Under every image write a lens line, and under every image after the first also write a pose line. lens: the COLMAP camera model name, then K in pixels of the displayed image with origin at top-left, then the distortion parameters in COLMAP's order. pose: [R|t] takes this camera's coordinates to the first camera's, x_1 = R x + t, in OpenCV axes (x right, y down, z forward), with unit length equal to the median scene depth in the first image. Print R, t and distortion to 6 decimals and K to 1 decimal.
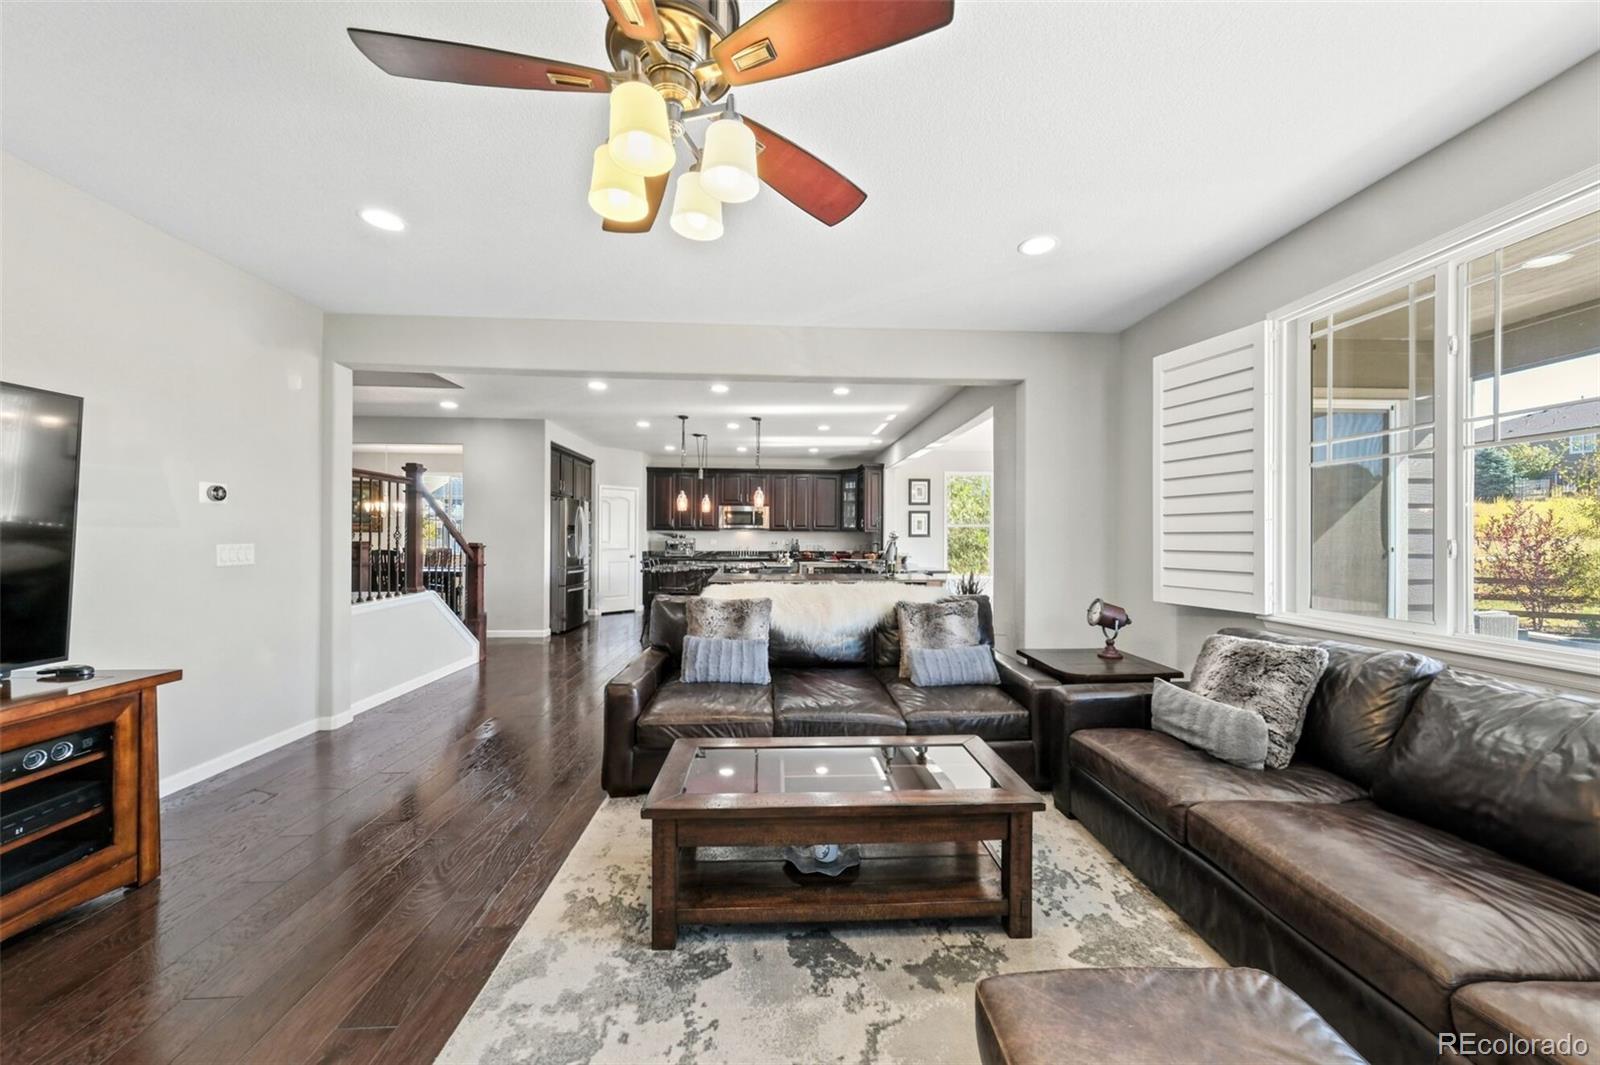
lens RADIAL K [[559.7, 0, 800.0], [0, 559.7, 532.5], [0, 0, 1]] dist [-0.000028, 0.000013]
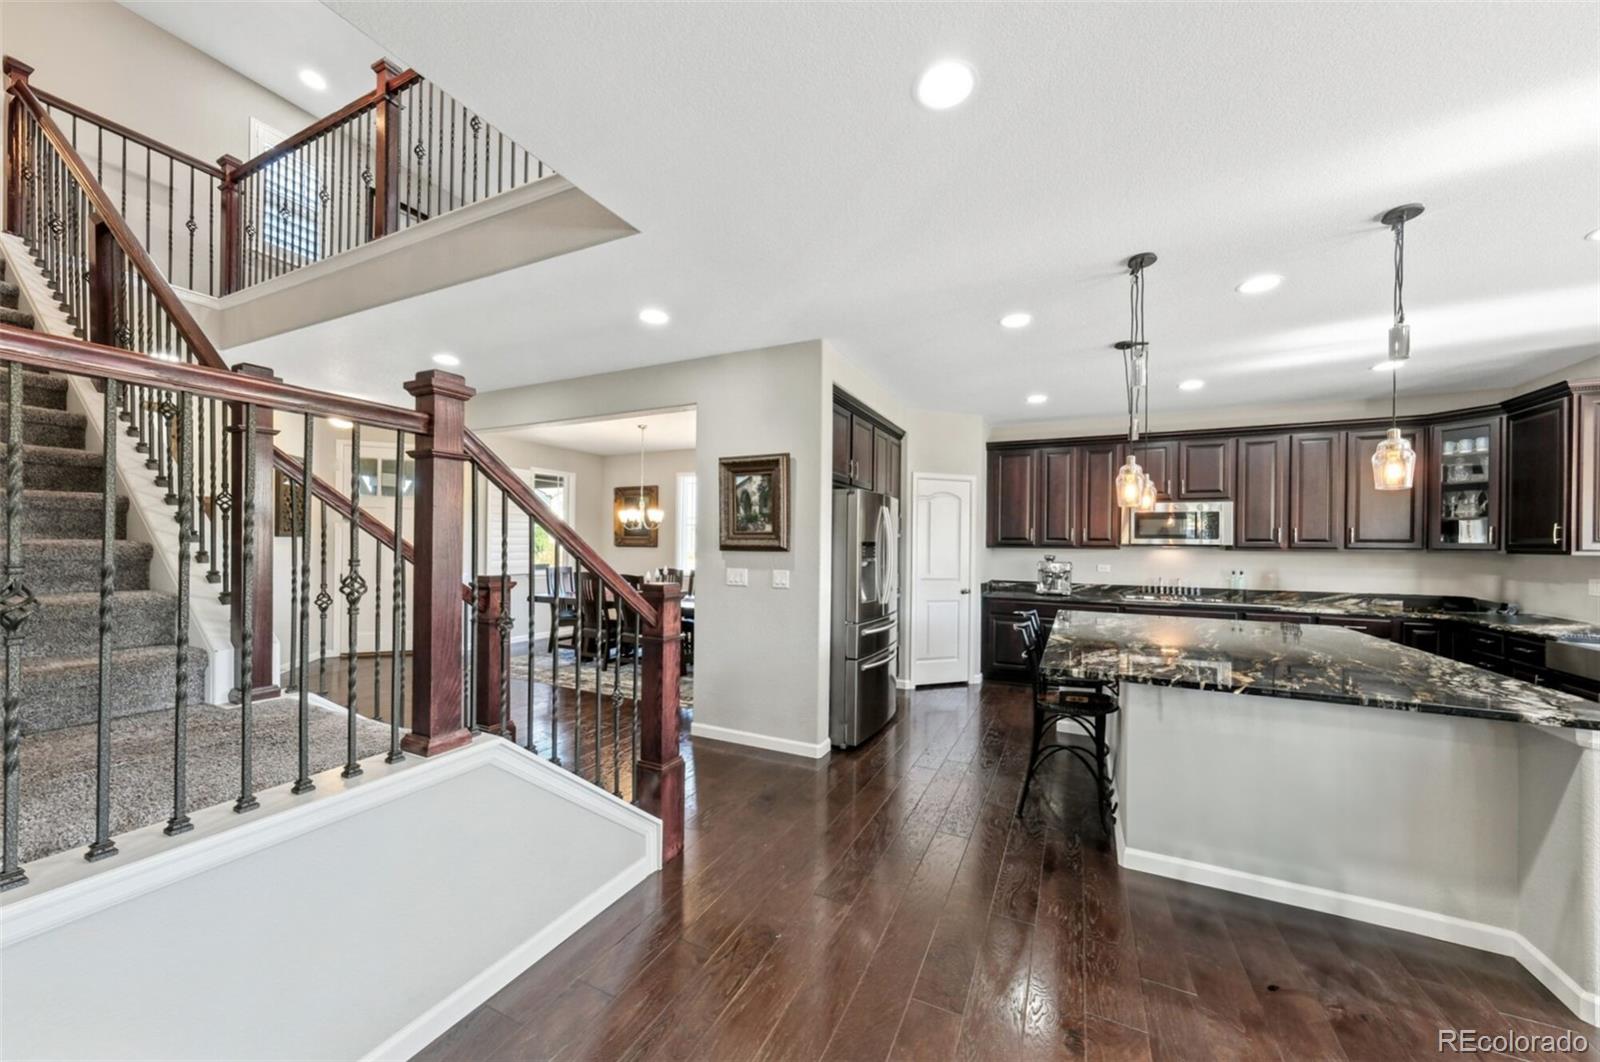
lens RADIAL K [[554.6, 0, 809.9], [0, 554.6, 541.3], [0, 0, 1]] dist [-0.000355, 0.000046]
pose [[0.877910, 0.001771, -0.478823, -0.191256], [-0.002695, 0.999996, -0.001243, -0.011520], [0.478819, 0.002381, 0.877910, 0.476919]]
